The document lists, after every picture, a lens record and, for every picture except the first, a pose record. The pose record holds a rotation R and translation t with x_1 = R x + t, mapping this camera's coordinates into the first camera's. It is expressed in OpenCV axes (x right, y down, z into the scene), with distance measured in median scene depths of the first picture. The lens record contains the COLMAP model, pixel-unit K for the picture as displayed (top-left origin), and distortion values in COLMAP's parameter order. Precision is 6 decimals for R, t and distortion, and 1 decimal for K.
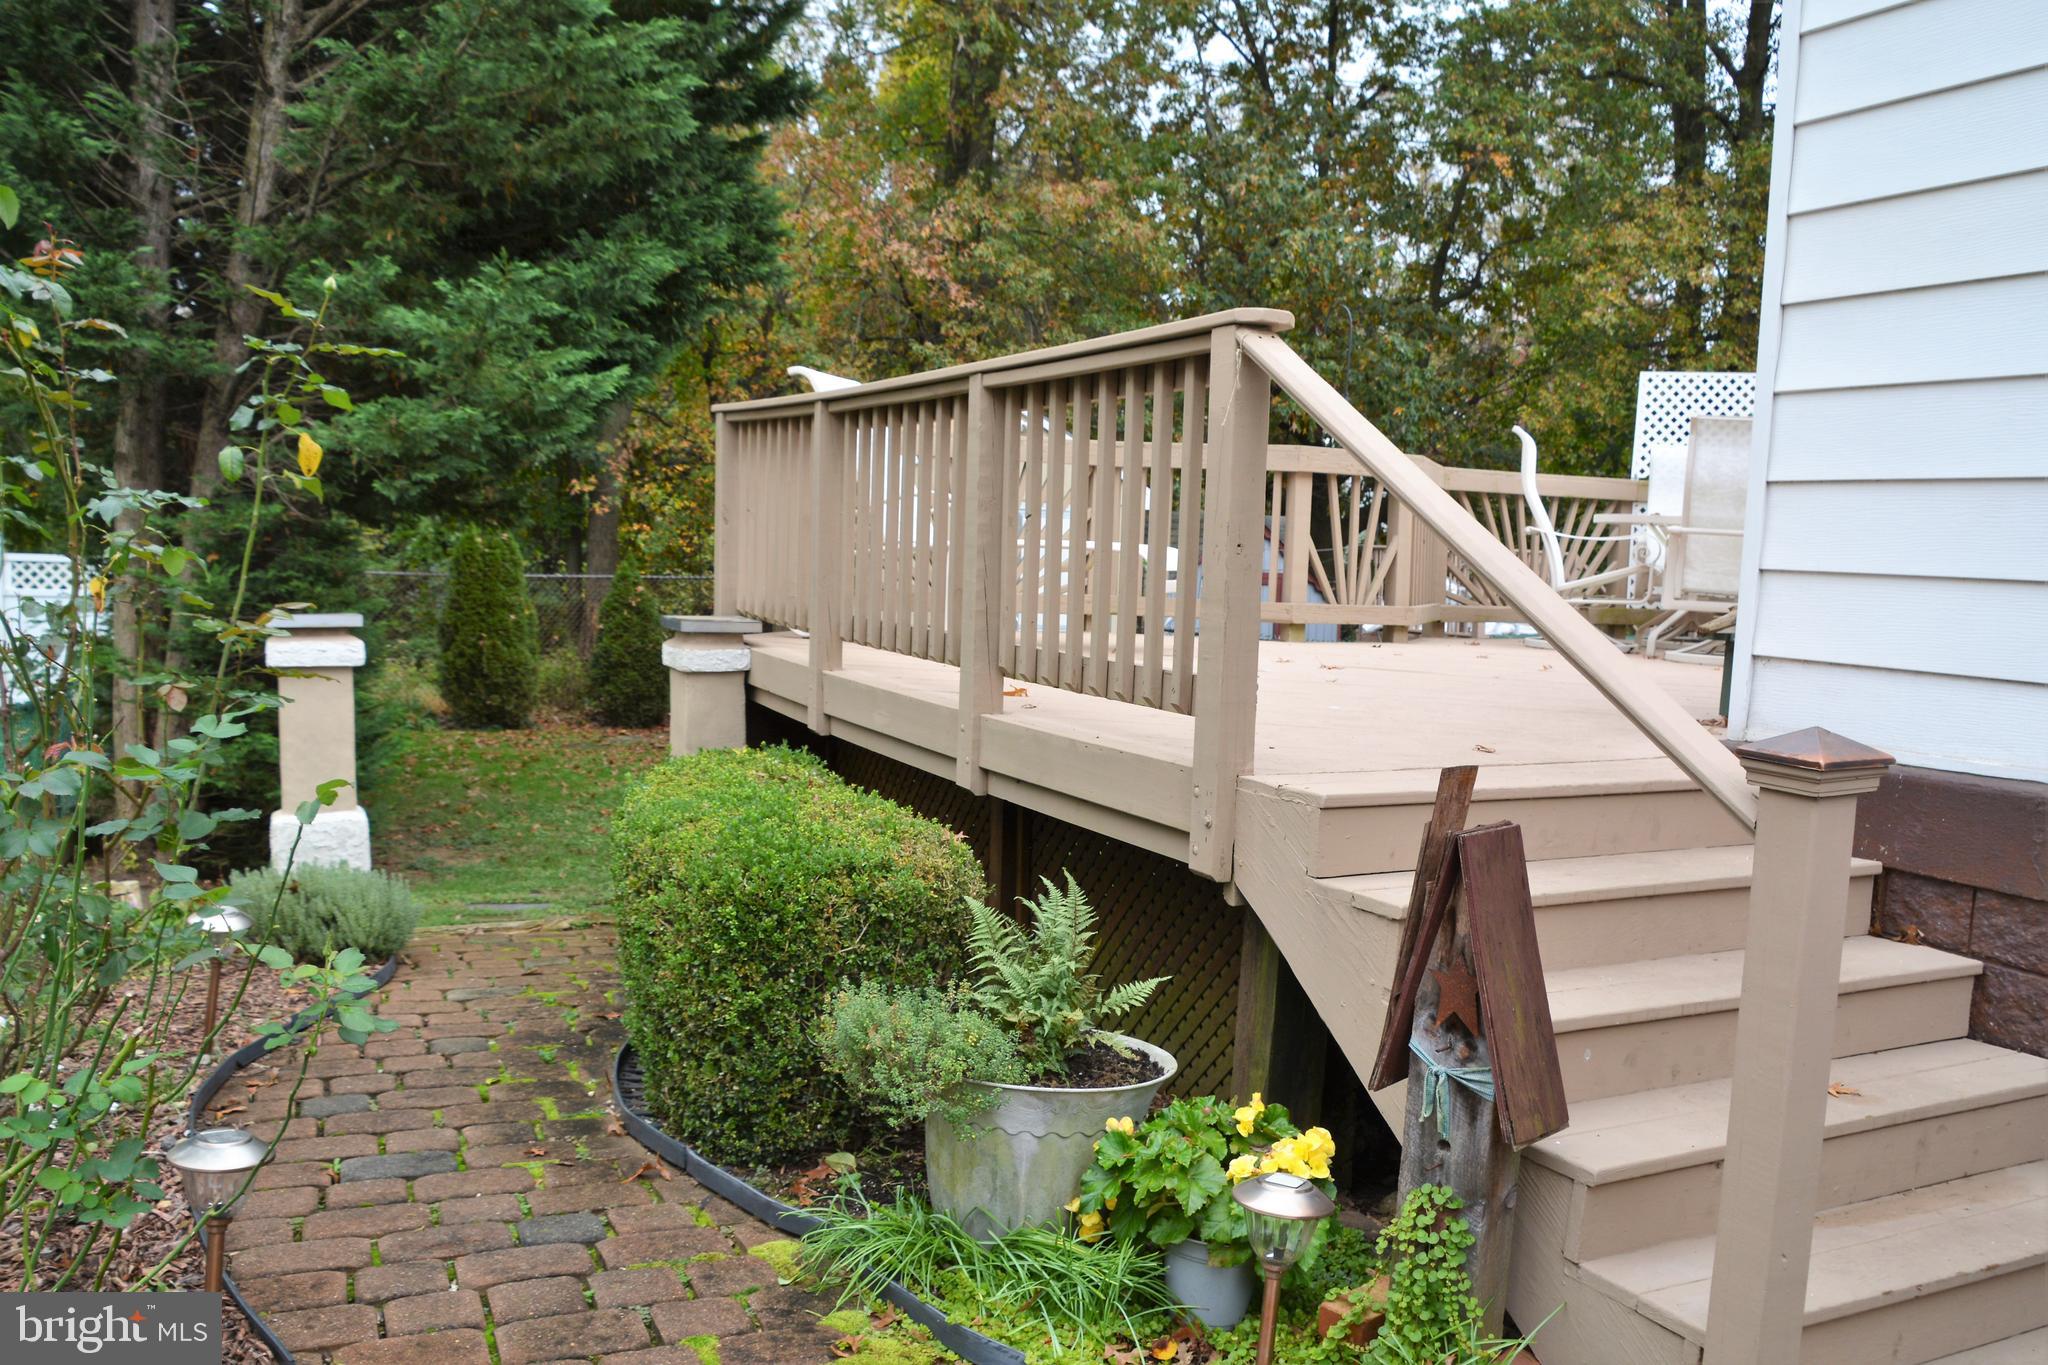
lens RADIAL K [[1674.1, 0, 1027.1], [0, 1674.1, 702.6], [0, 0, 1]] dist [-0.045736, 0.005475]
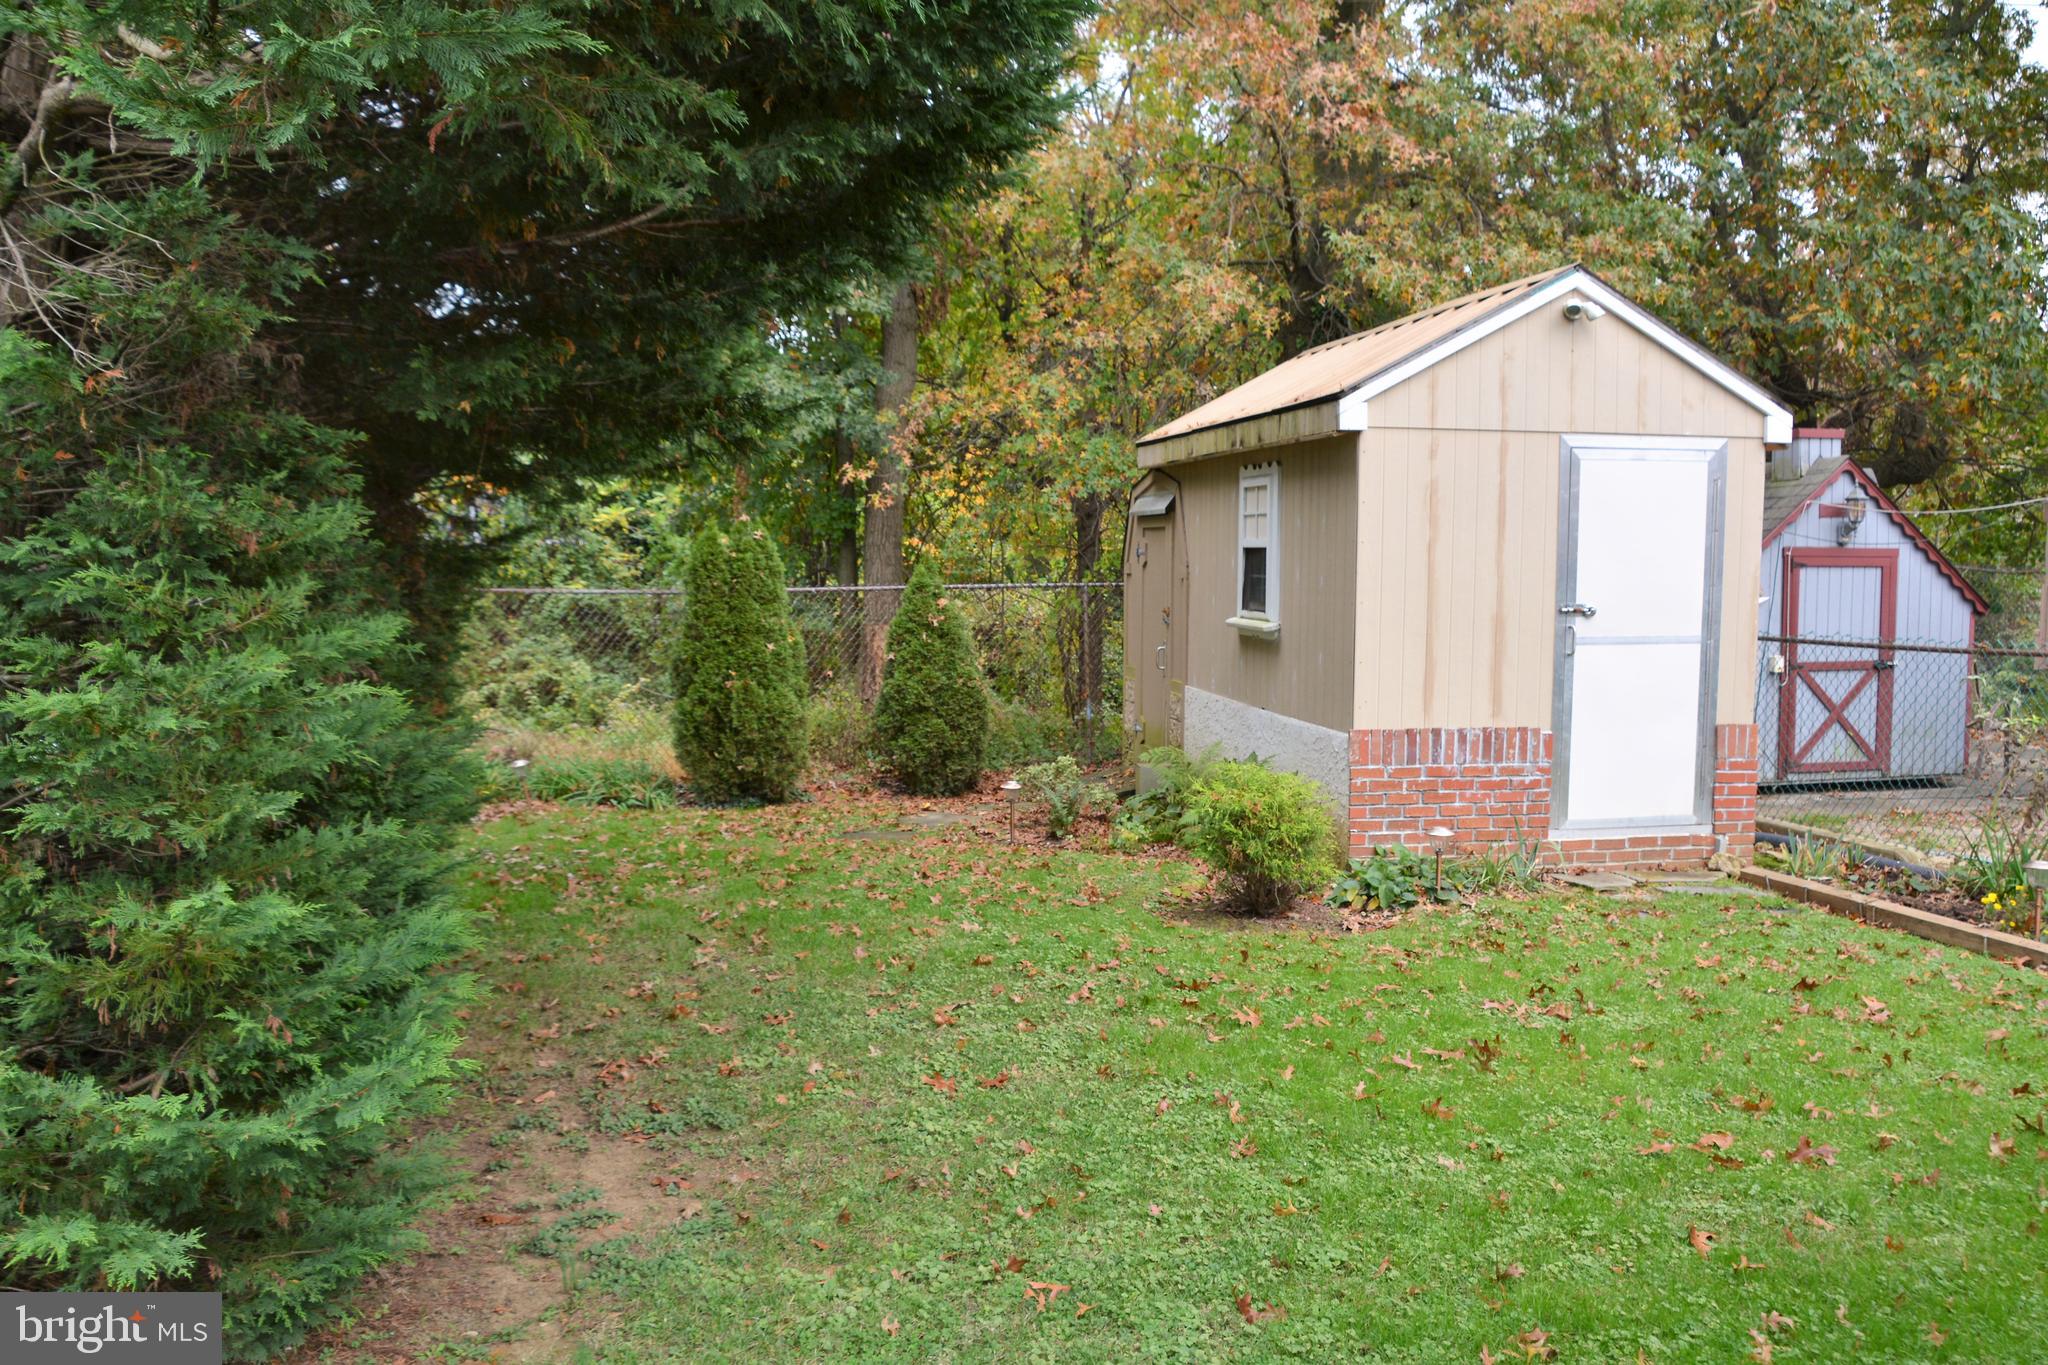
lens RADIAL K [[1674.1, 0, 1027.1], [0, 1674.1, 702.6], [0, 0, 1]] dist [-0.045736, 0.005475]
pose [[0.988063, -0.023649, -0.152223, -0.272435], [0.022155, 0.999688, -0.011505, -0.049695], [0.152448, 0.007995, 0.988279, 0.916950]]
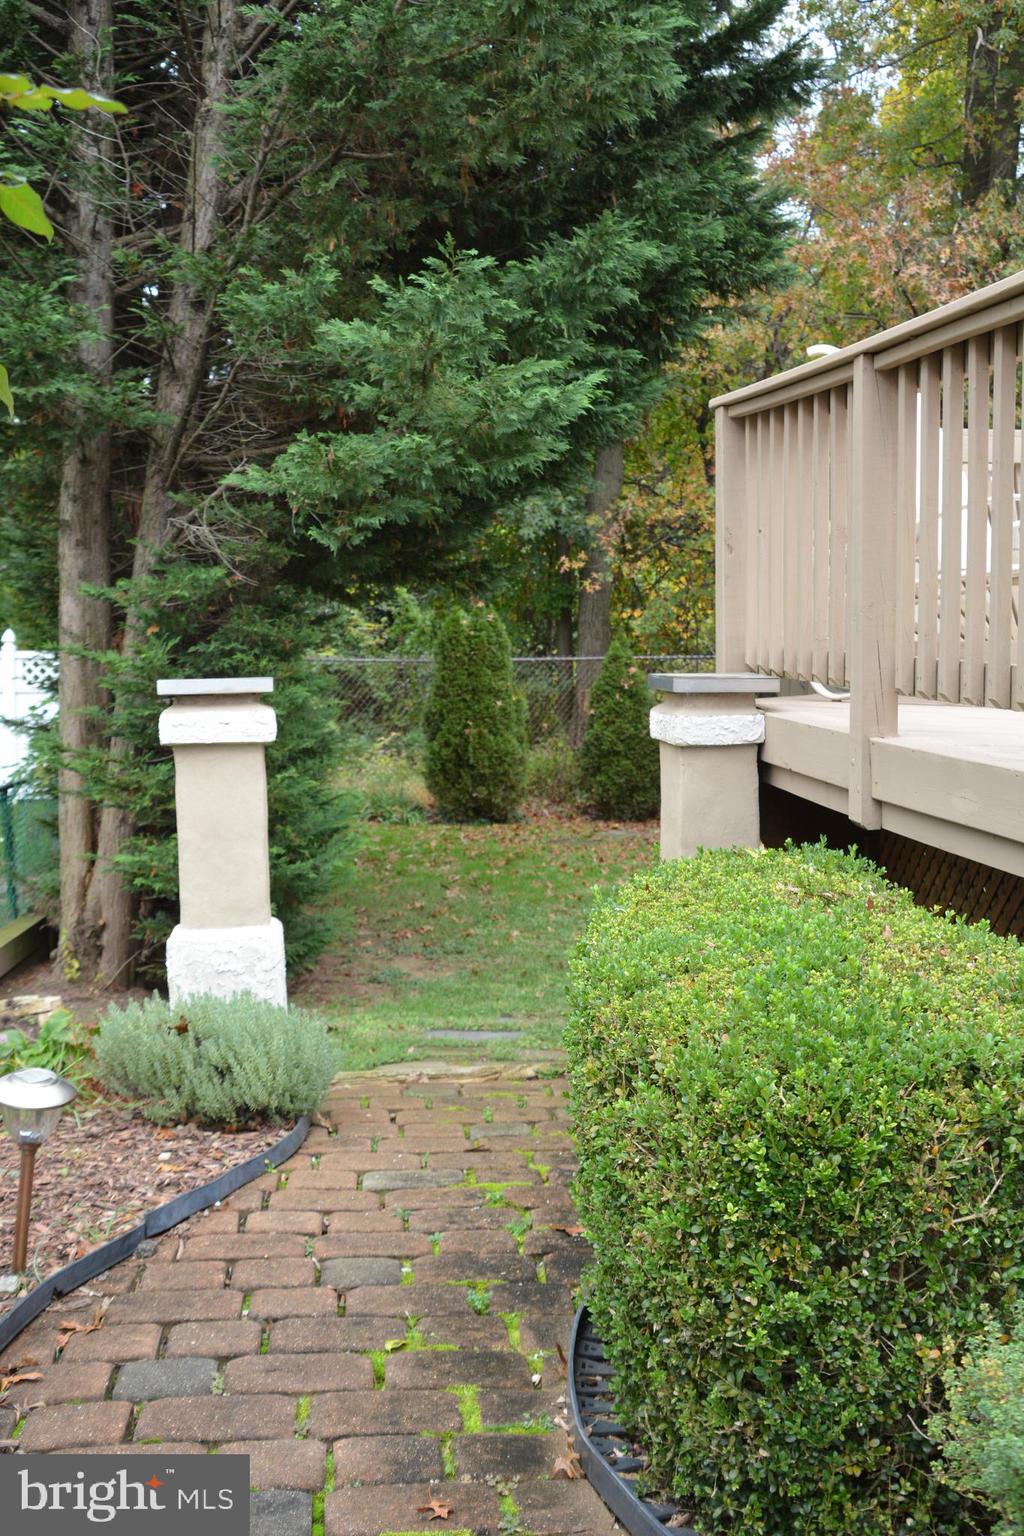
lens RADIAL K [[1731.6, 0, 512.0], [0, 1731.6, 768.0], [0, 0, 1]] dist [-0.072902, -0.021171]
pose [[0.955143, -0.011033, -0.295938, -0.043686], [0.006303, 0.999837, -0.016932, 0.004226], [0.296077, 0.014307, 0.955057, 0.221845]]
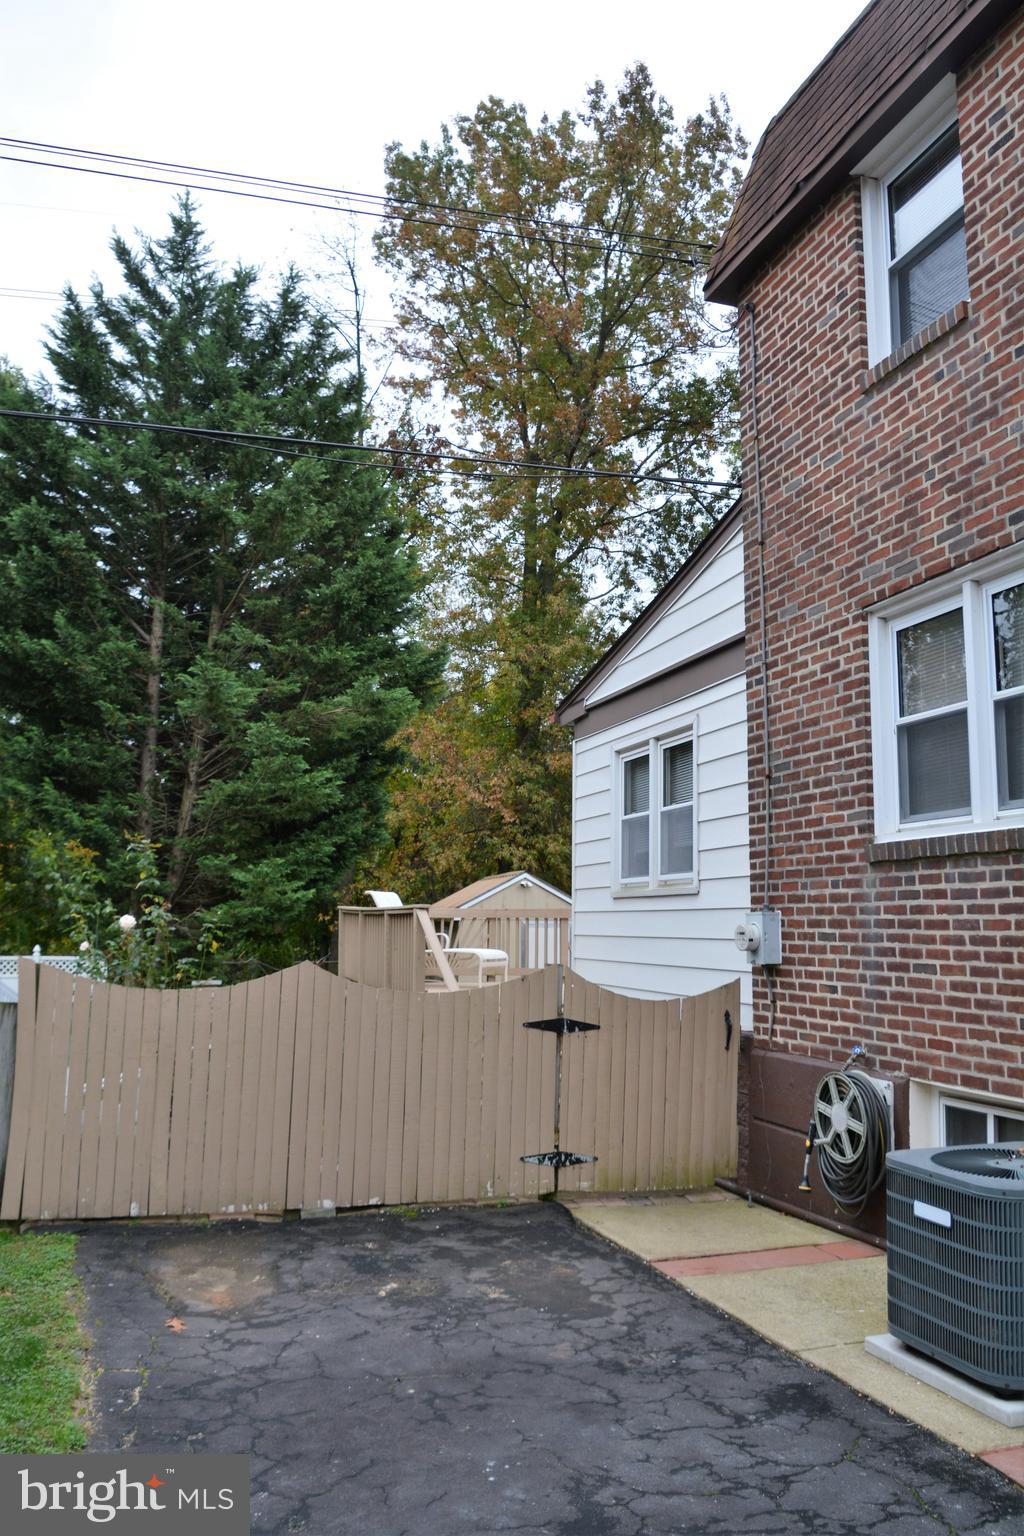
lens RADIAL K [[1255.6, 0, 512.9], [0, 1255.6, 733.9], [0, 0, 1]] dist [-0.045736, 0.005475]
pose [[0.989423, -0.054550, -0.134414, 0.428181], [0.020345, 0.969626, -0.243745, 0.068755], [0.143627, 0.238433, 0.960480, -1.142824]]
